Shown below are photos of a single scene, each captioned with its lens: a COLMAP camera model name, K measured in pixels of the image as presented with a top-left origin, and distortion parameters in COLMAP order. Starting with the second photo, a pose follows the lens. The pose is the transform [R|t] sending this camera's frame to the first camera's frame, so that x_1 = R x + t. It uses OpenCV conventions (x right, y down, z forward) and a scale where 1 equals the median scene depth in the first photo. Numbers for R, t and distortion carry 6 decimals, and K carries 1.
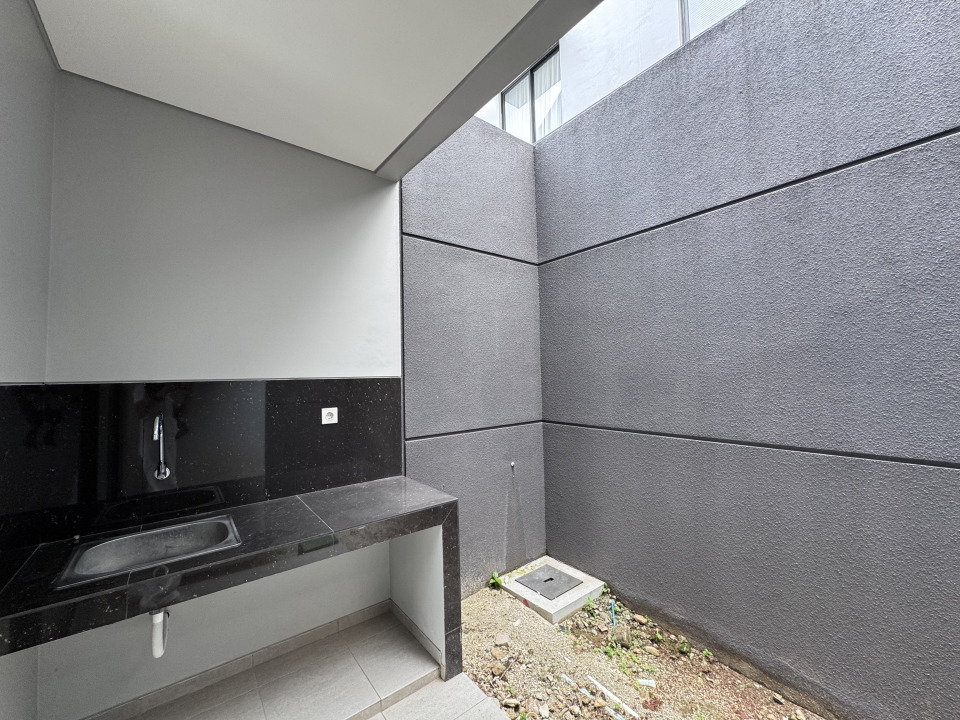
lens RADIAL K [[383.3, 0, 486.6], [0, 383.3, 361.9], [0, 0, 1]] dist [-0.001561, 0.000018]
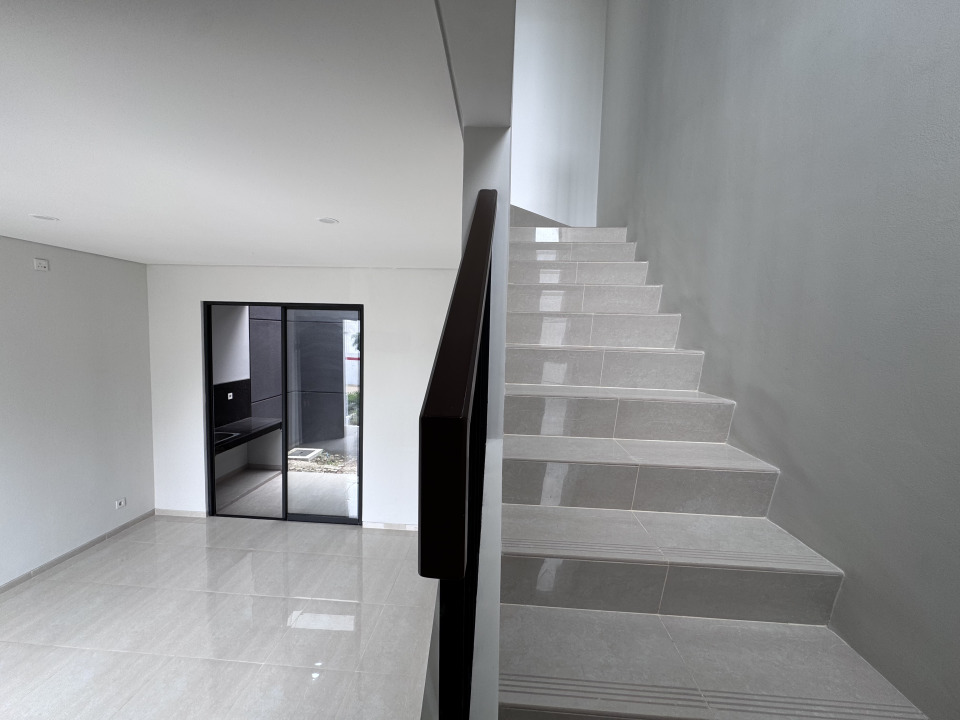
lens RADIAL K [[383.3, 0, 478.7], [0, 383.3, 361.1], [0, 0, 1]] dist [-0.001561, 0.000018]
pose [[0.667286, -0.008527, 0.744753, -1.093635], [-0.072210, 0.994483, 0.076085, -0.373517], [-0.741293, -0.104549, 0.662989, -1.751817]]
